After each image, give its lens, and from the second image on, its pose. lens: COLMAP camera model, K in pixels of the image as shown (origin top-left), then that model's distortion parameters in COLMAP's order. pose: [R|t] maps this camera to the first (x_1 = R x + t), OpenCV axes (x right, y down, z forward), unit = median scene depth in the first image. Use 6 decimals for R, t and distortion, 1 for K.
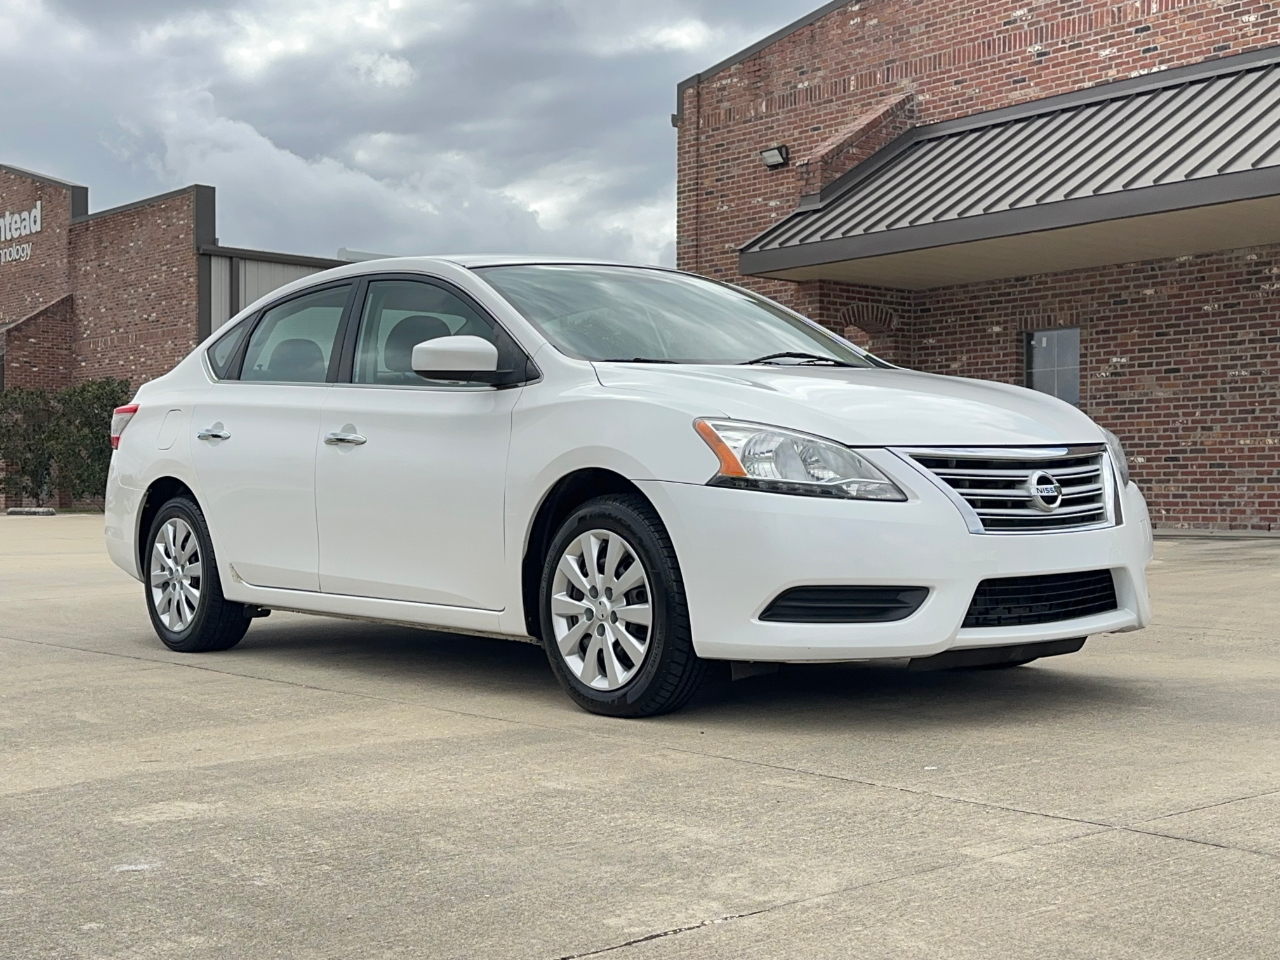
lens RADIAL K [[1756.8, 0, 631.0], [0, 1756.8, 488.5], [0, 0, 1]] dist [0.122228, 0.000000]
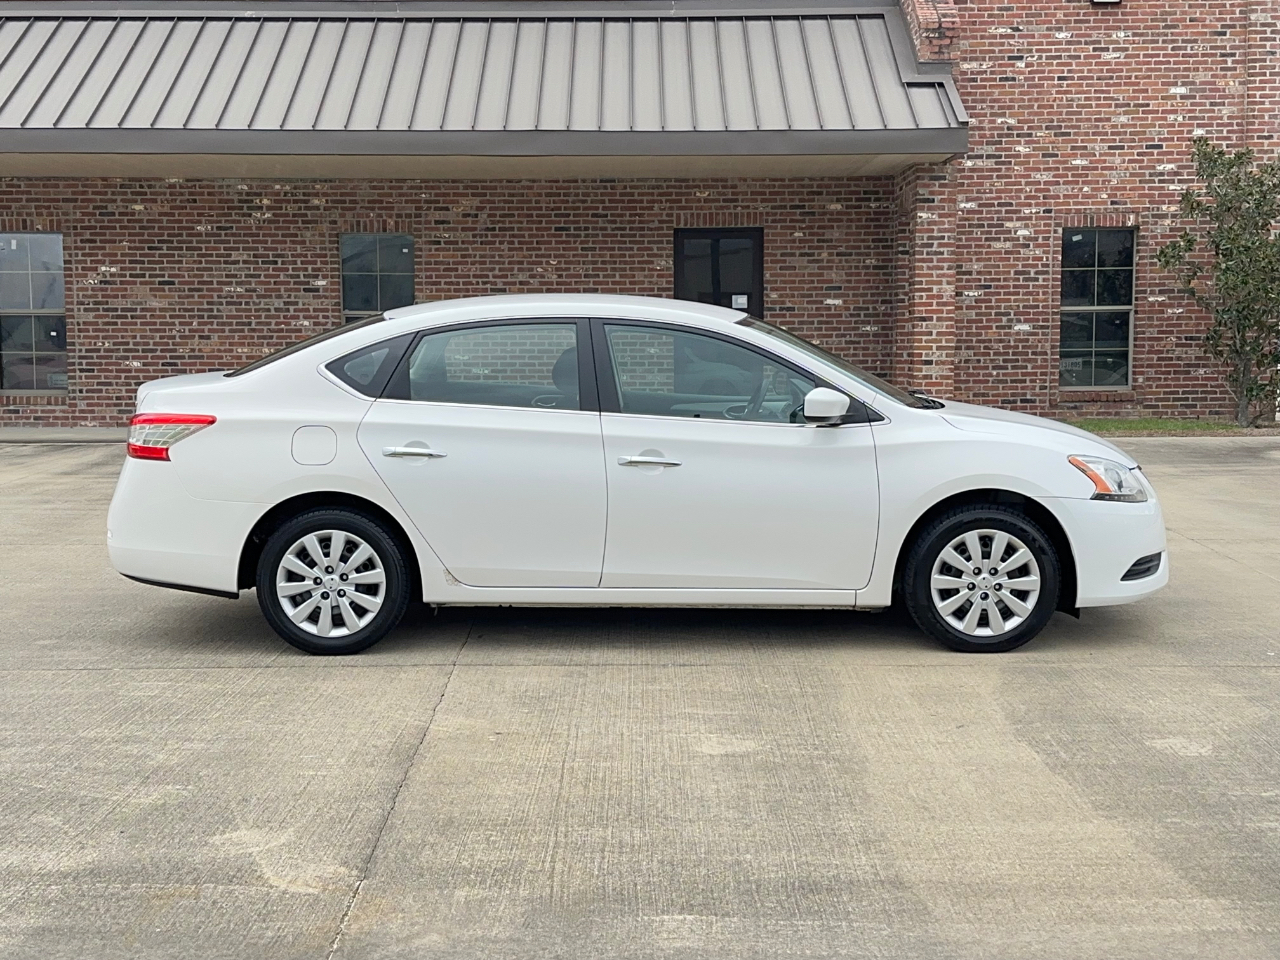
lens RADIAL K [[1756.8, 0, 637.4], [0, 1756.8, 488.6], [0, 0, 1]] dist [0.122228, 0.000000]
pose [[0.630036, -0.069782, 0.773424, -0.368663], [-0.001135, 0.995871, 0.090777, -0.039768], [-0.776565, -0.058070, 0.627355, 0.080747]]
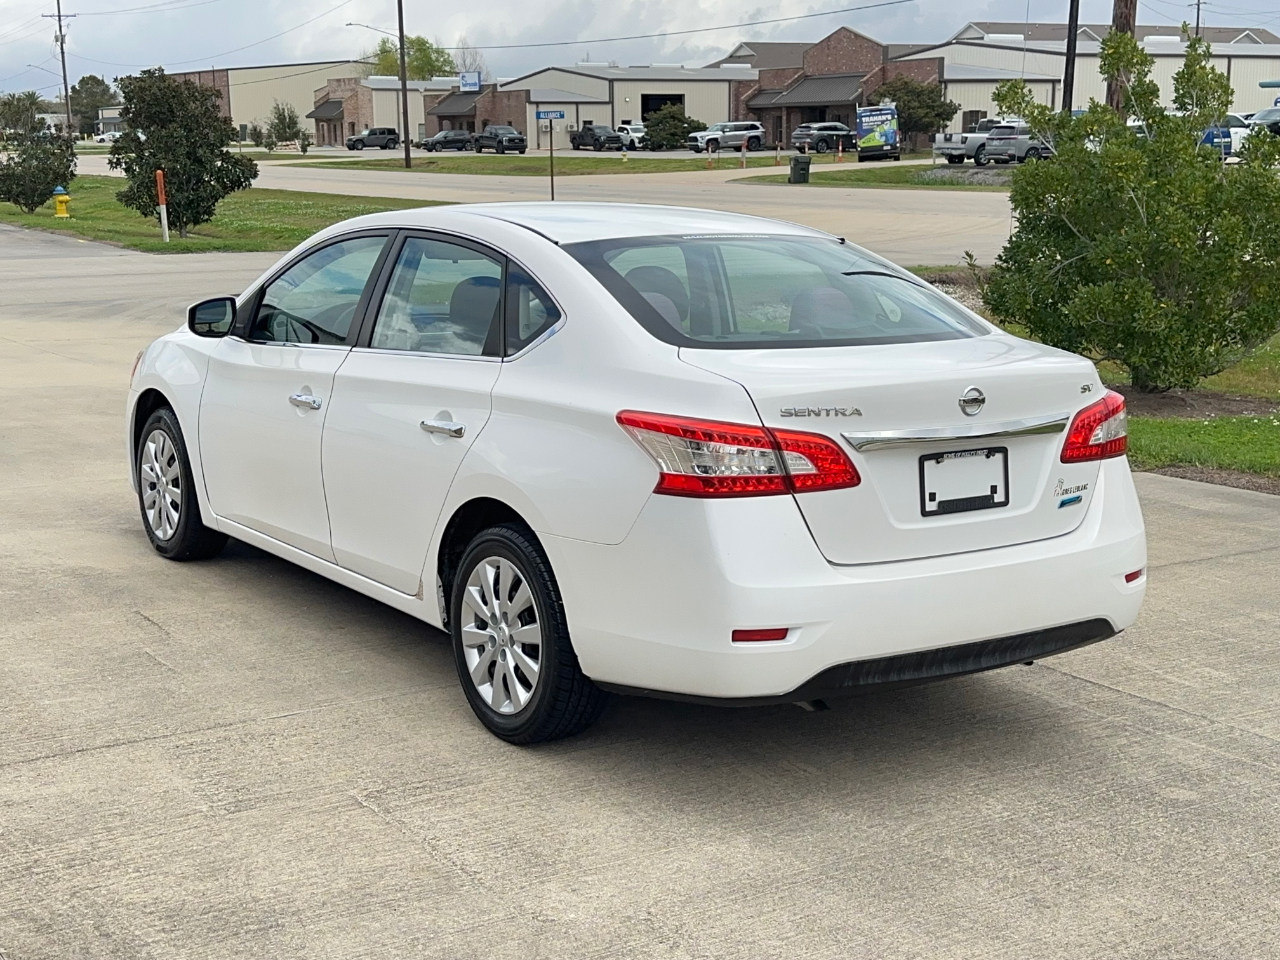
lens RADIAL K [[1756.8, 0, 622.8], [0, 1756.8, 484.5], [0, 0, 1]] dist [0.122228, 0.000000]
pose [[-0.995888, -0.012871, 0.089679, -0.069733], [0.004122, 0.982396, 0.186763, -0.058199], [-0.090504, 0.186365, -0.978303, 0.715724]]
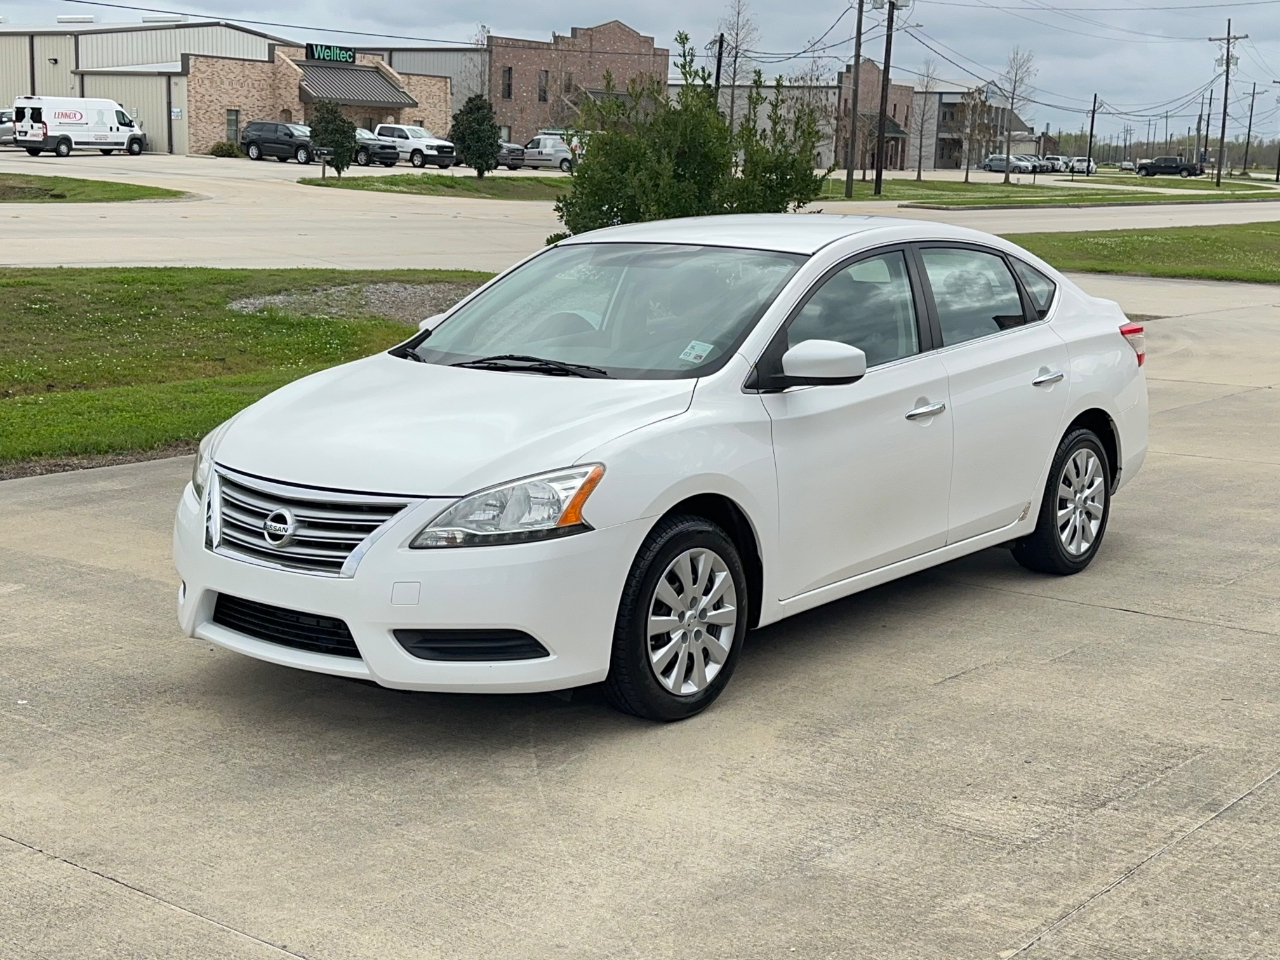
lens RADIAL K [[1756.8, 0, 638.3], [0, 1756.8, 469.4], [0, 0, 1]] dist [0.122228, 0.000000]
pose [[0.210156, 0.178595, -0.961217, 0.348642], [-0.024880, 0.983832, 0.177357, -0.061383], [0.977351, -0.013358, 0.211202, 0.262291]]
